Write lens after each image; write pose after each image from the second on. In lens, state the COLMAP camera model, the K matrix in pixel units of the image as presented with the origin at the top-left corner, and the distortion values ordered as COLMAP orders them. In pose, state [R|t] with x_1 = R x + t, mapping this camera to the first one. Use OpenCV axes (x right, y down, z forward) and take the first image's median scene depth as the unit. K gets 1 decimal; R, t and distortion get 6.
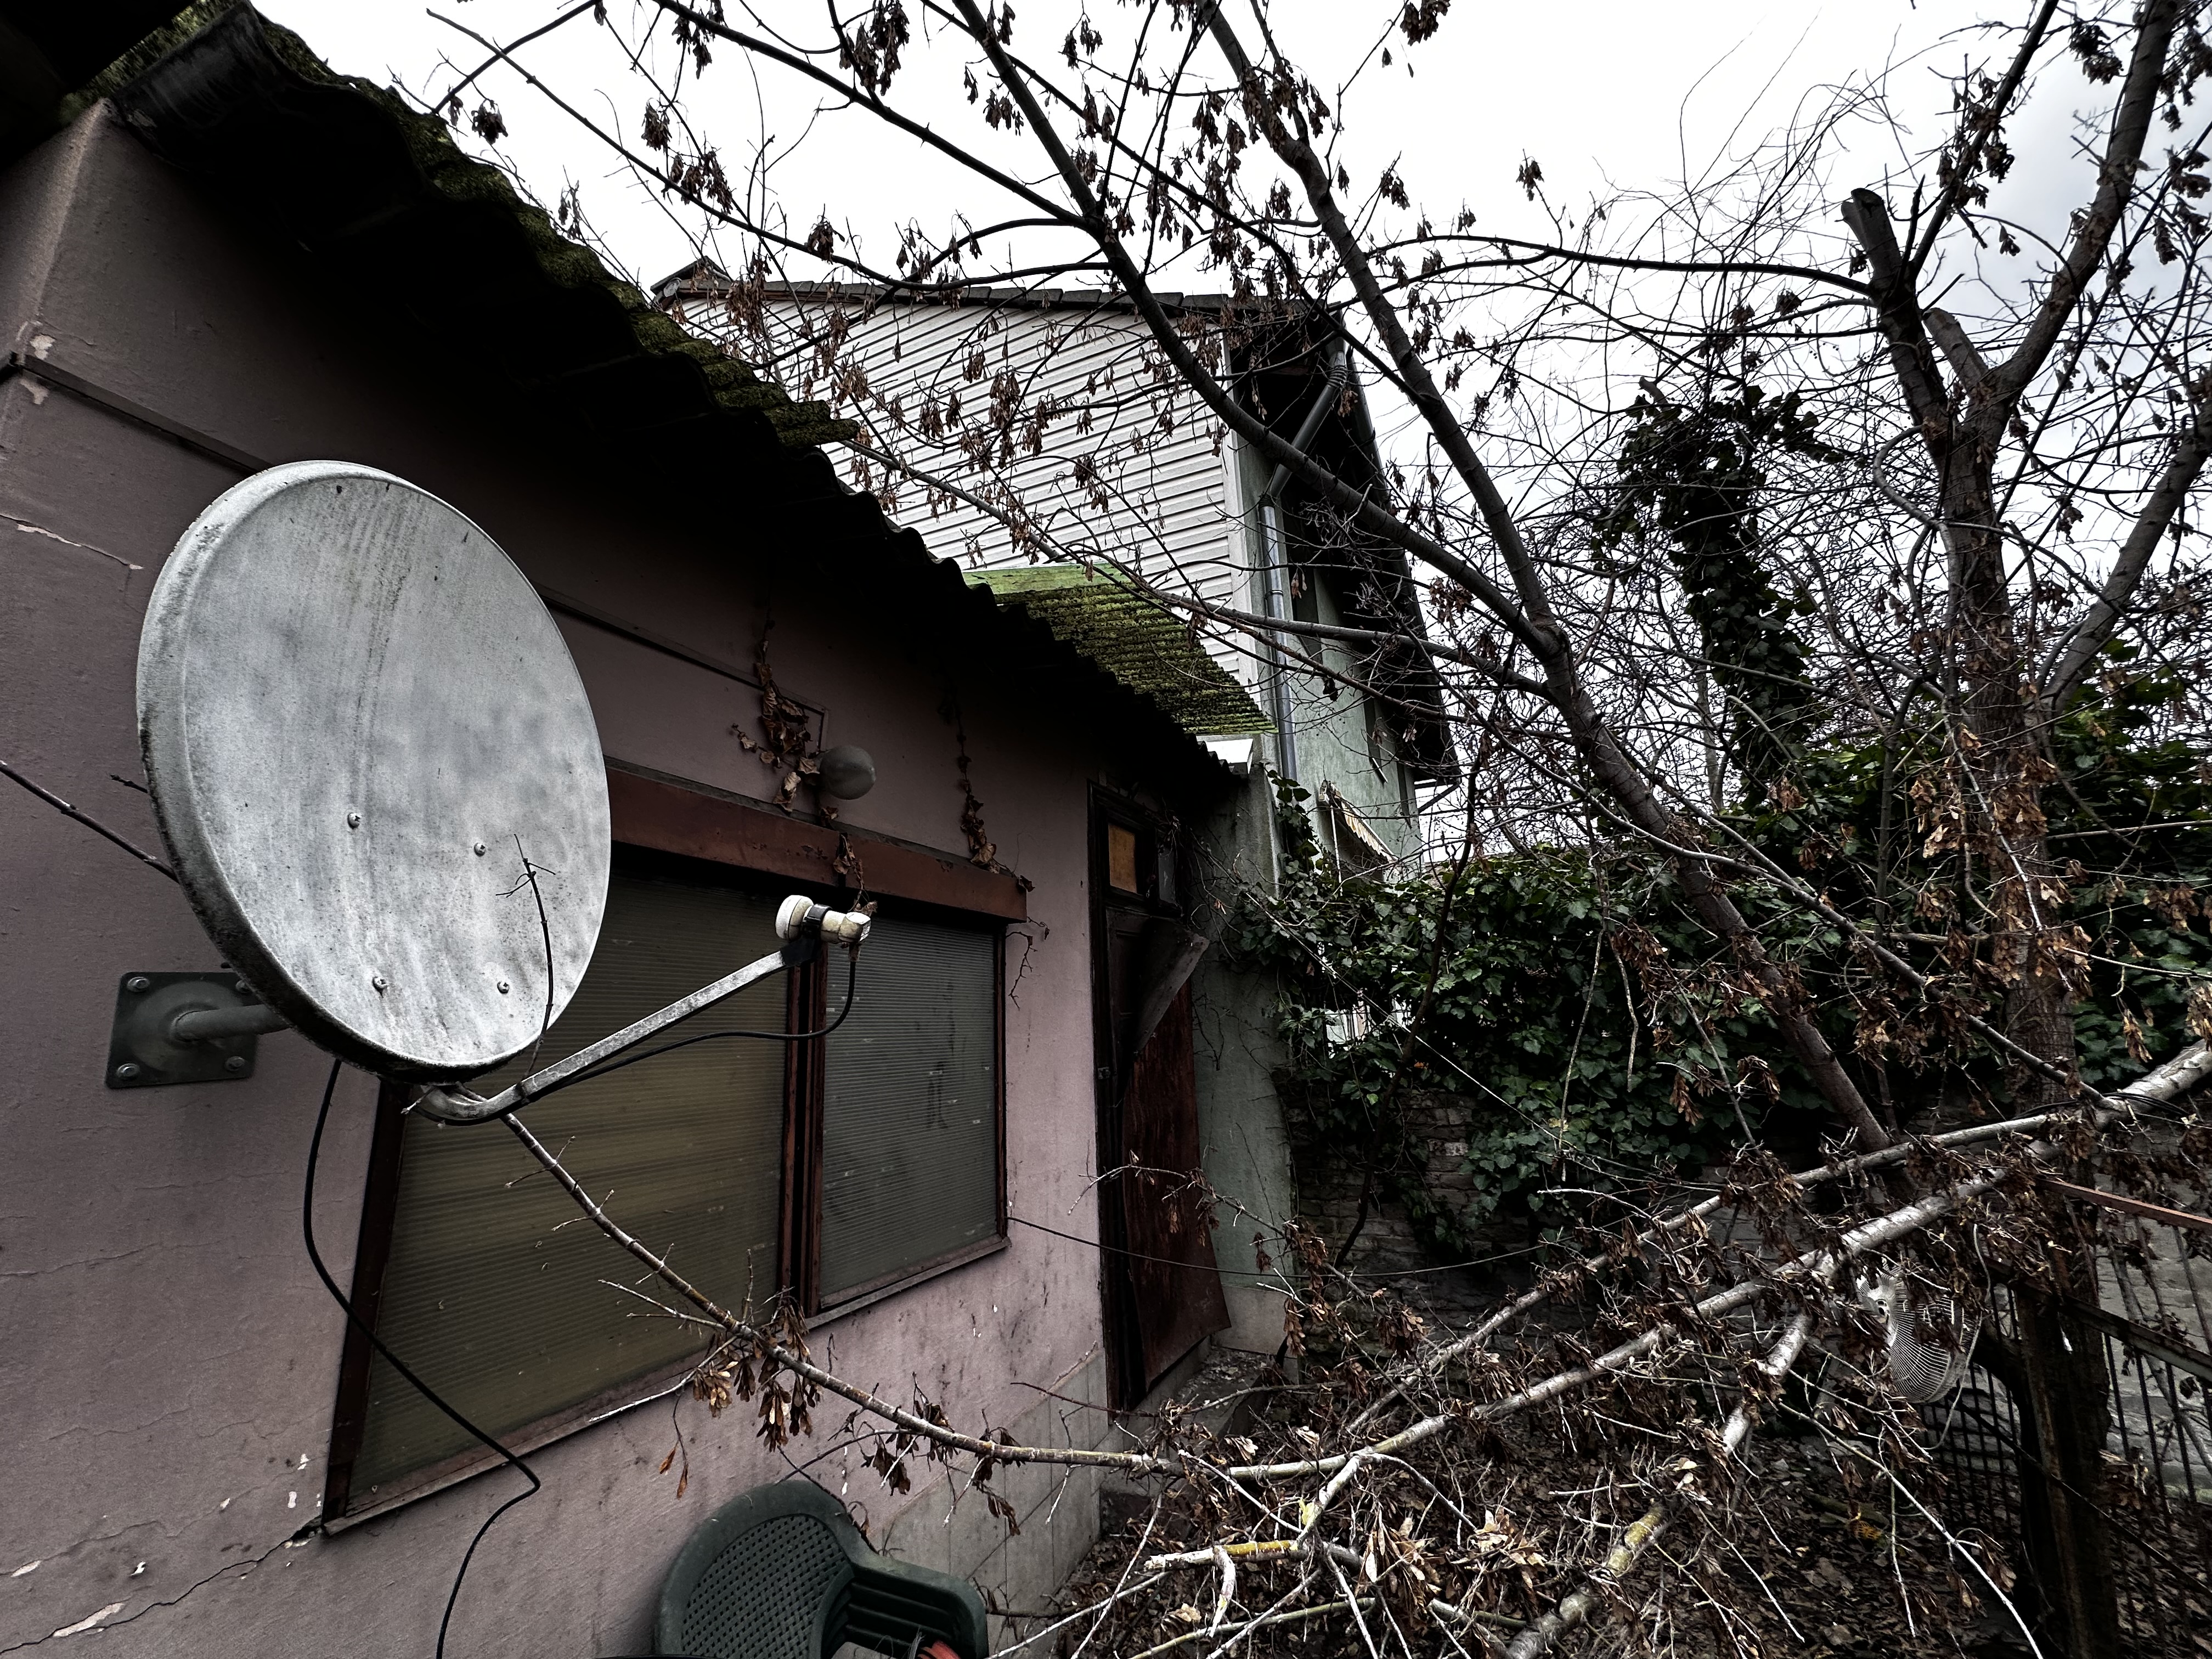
lens RADIAL K [[878.0, 0, 1092.1], [0, 878.0, 818.6], [0, 0, 1]] dist [-0.001528, 0.000550]
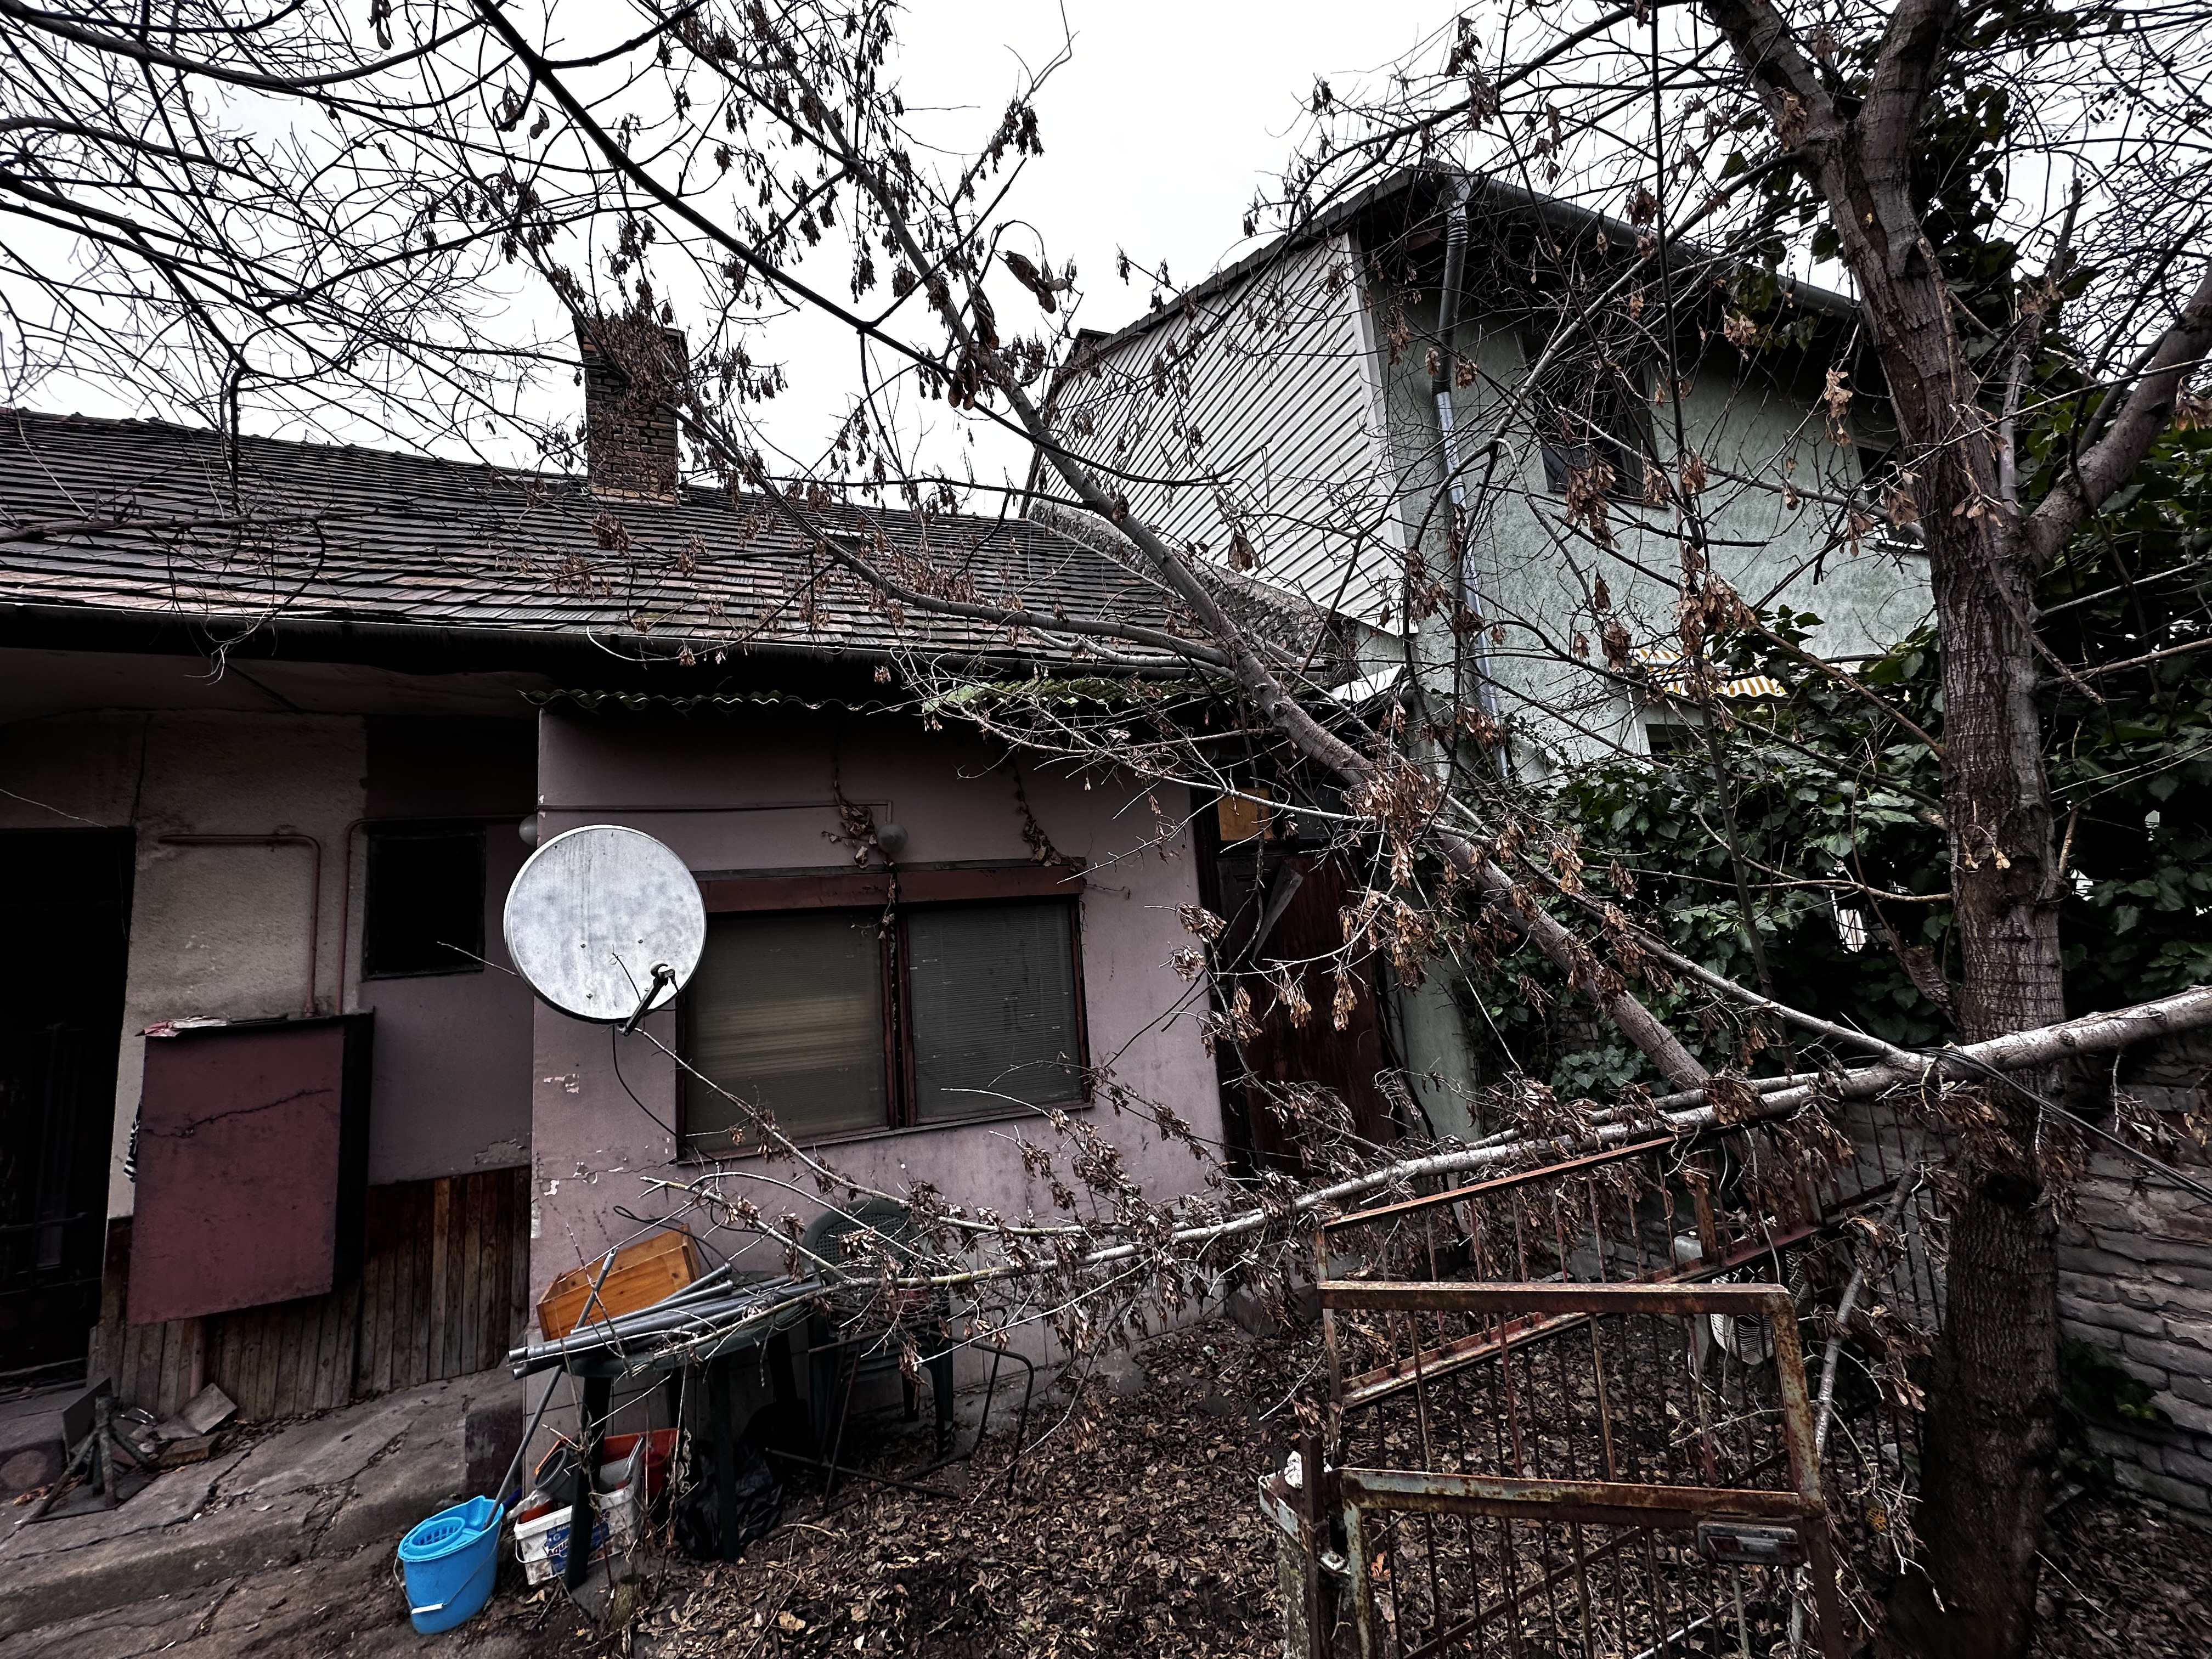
lens RADIAL K [[878.0, 0, 1102.0], [0, 878.0, 817.5], [0, 0, 1]] dist [-0.001528, 0.000550]
pose [[0.724033, -0.136583, -0.676108, 1.438144], [0.221086, 0.974438, 0.039908, -0.083076], [0.653374, -0.178372, 0.735721, -0.027656]]
